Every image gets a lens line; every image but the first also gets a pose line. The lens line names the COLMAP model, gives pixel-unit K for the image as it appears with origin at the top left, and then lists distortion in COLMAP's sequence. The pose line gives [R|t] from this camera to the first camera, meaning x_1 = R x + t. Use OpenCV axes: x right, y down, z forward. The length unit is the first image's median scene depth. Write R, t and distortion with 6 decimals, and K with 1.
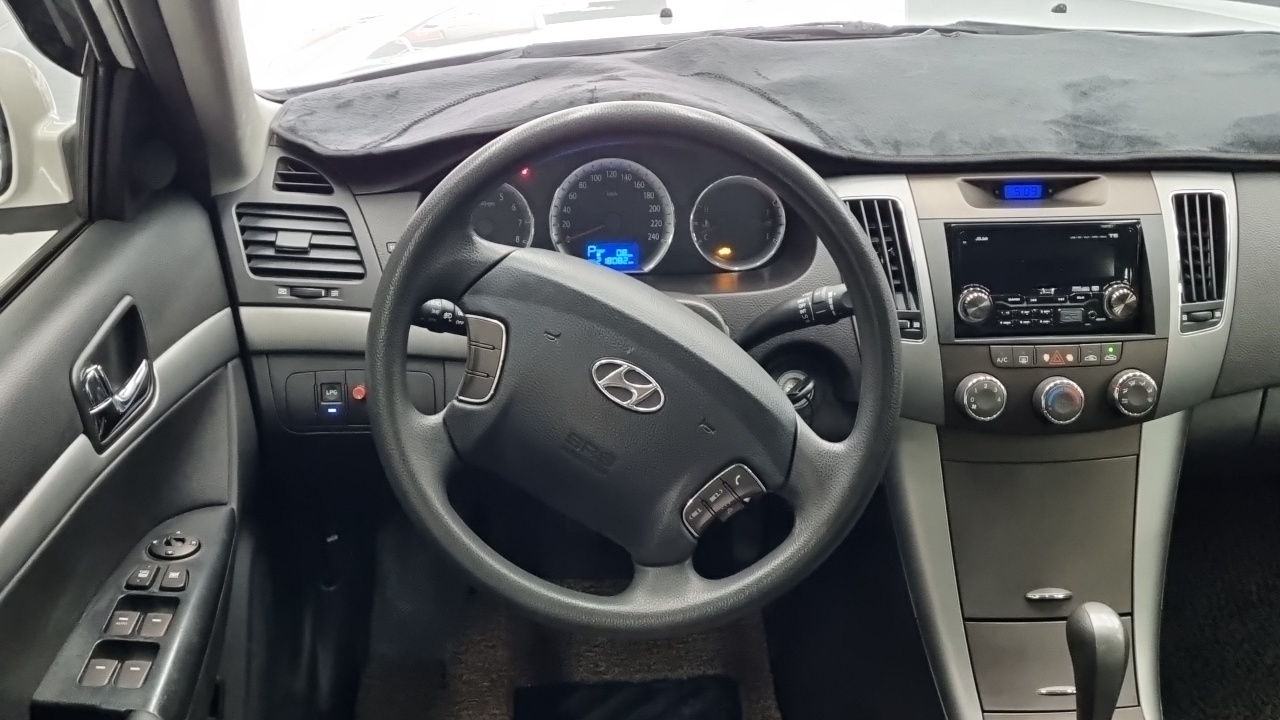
lens RADIAL K [[1336.8, 0, 639.5], [0, 1336.8, 357.6], [0, 0, 1]] dist [0.038778, 0.000000]
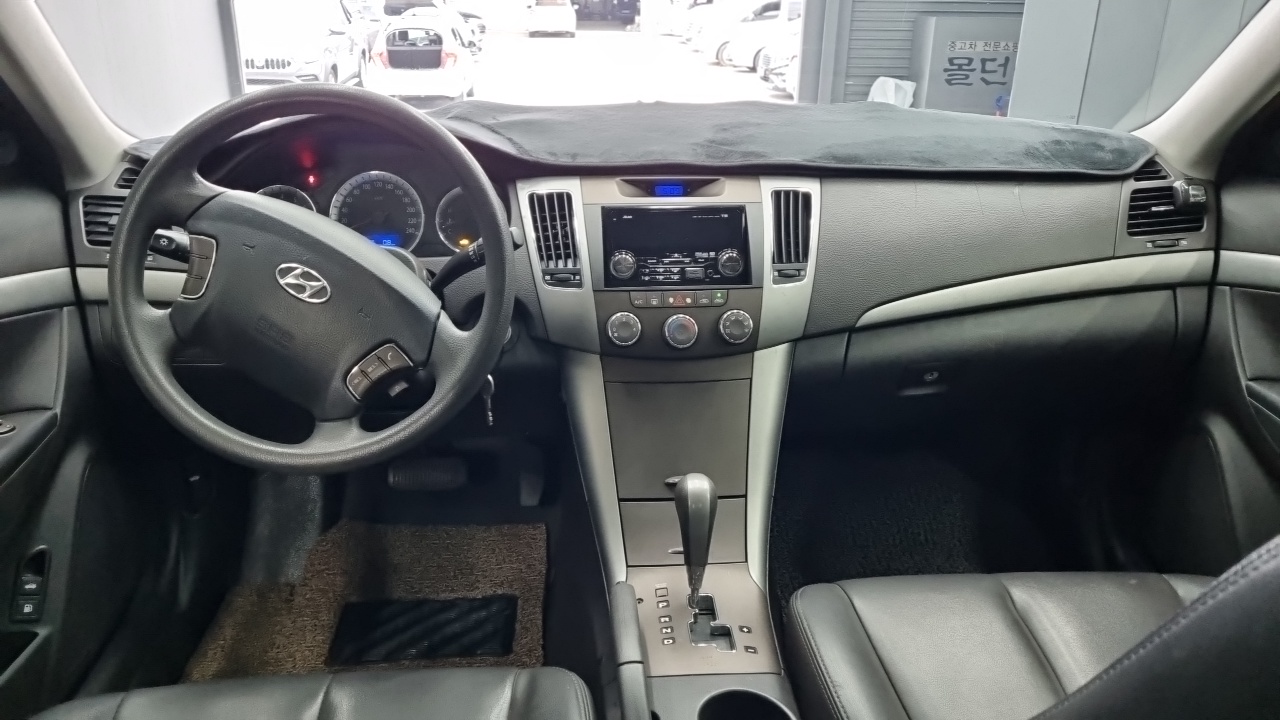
lens RADIAL K [[1017.0, 0, 637.2], [0, 1017.0, 359.5], [0, 0, 1]] dist [0.055054, -0.027091]
pose [[0.999990, -0.003003, 0.003436, 0.257643], [0.003367, 0.993781, -0.111298, 0.169490], [-0.003080, 0.111308, 0.993781, -0.017583]]
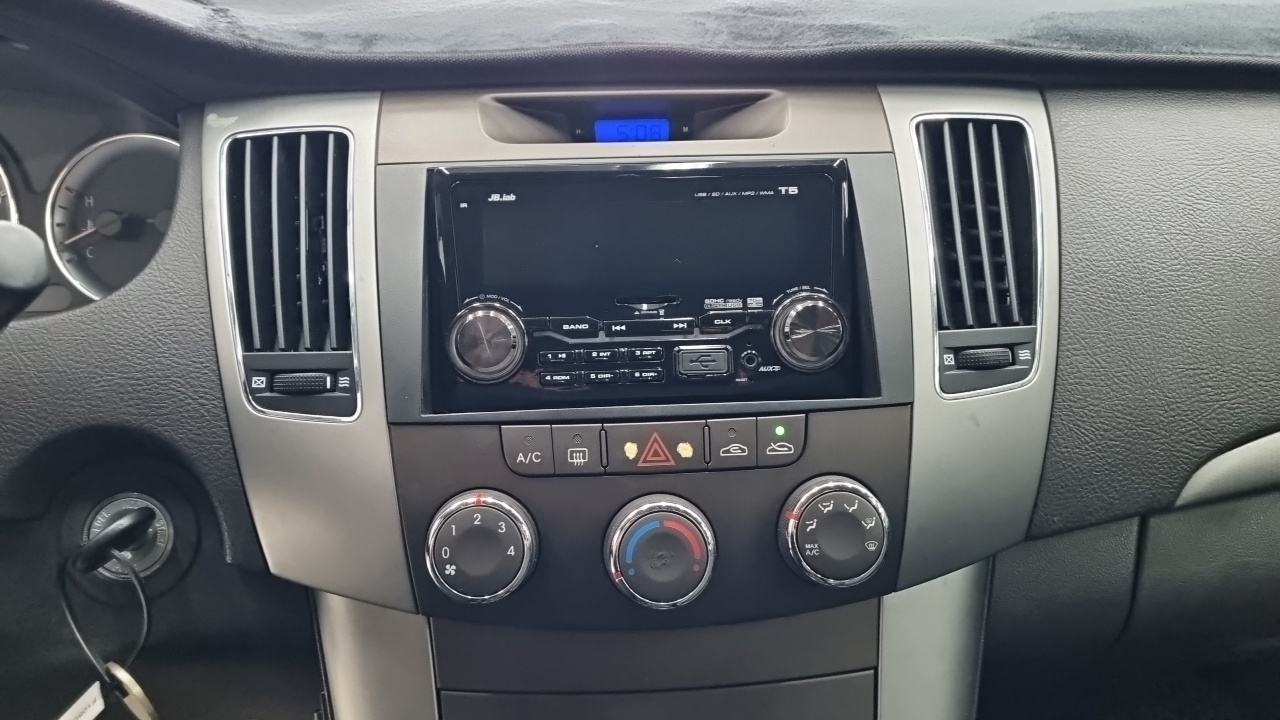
lens RADIAL K [[1017.0, 0, 639.7], [0, 1017.0, 359.6], [0, 0, 1]] dist [0.055054, -0.027091]
pose [[0.999774, -0.017348, -0.012262, 0.302157], [0.015442, 0.989839, -0.141352, 0.016973], [0.014590, 0.141131, 0.989883, 0.651152]]
